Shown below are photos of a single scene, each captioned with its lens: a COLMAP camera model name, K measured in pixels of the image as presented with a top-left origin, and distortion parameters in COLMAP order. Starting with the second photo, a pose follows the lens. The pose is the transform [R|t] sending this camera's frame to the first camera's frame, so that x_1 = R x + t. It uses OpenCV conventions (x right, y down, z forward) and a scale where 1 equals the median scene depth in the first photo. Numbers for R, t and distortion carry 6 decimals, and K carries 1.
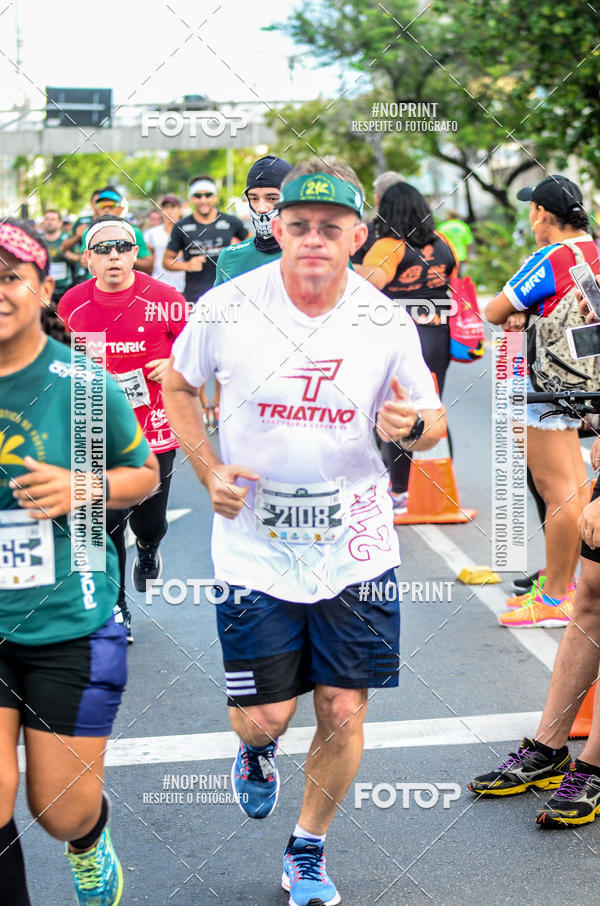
lens RADIAL K [[2750.9, 0, 298.0], [0, 2750.9, 454.0], [0, 0, 1]] dist [-0.290369, 0.000000]
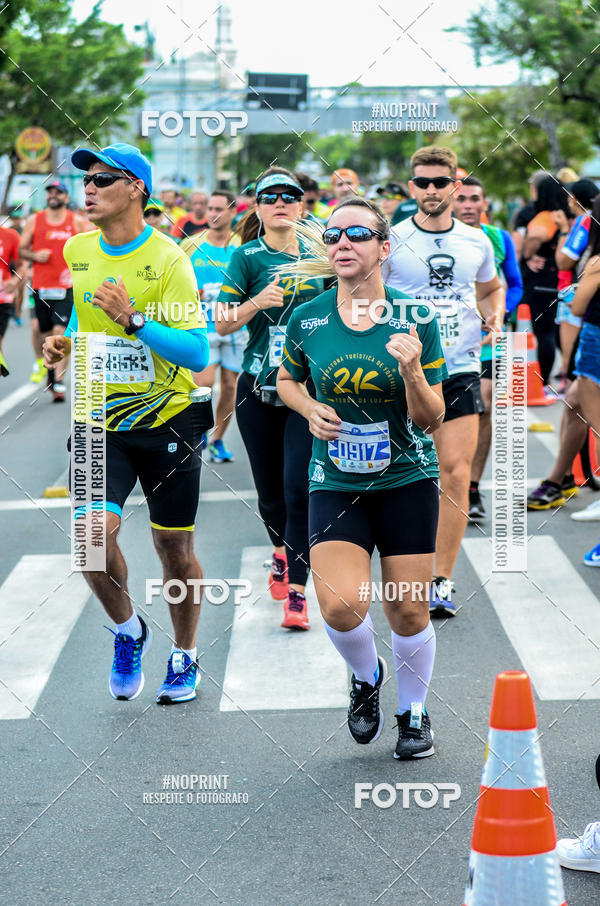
lens RADIAL K [[2750.9, 0, 305.2], [0, 2750.9, 506.6], [0, 0, 1]] dist [-0.290369, 0.000000]
pose [[0.997624, 0.022262, -0.065198, 0.007100], [-0.020492, 0.999406, 0.027697, 0.010124], [0.065775, -0.026295, 0.997488, -0.120459]]
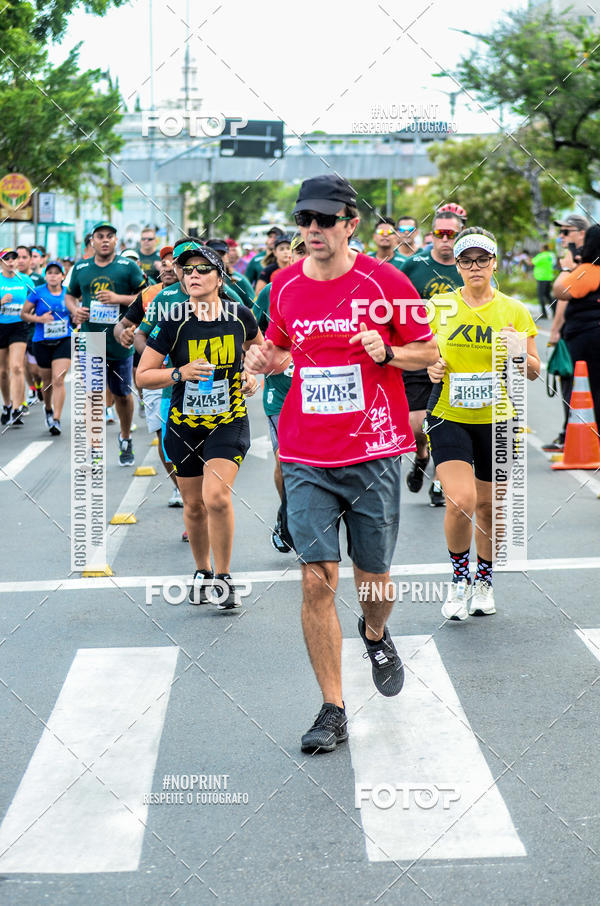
lens RADIAL K [[2750.9, 0, 306.4], [0, 2750.9, 453.1], [0, 0, 1]] dist [-0.290369, 0.000000]
pose [[0.998482, 0.021107, -0.050881, -0.004493], [-0.021641, 0.999716, -0.009969, 0.008304], [0.050657, 0.011055, 0.998655, -0.094216]]
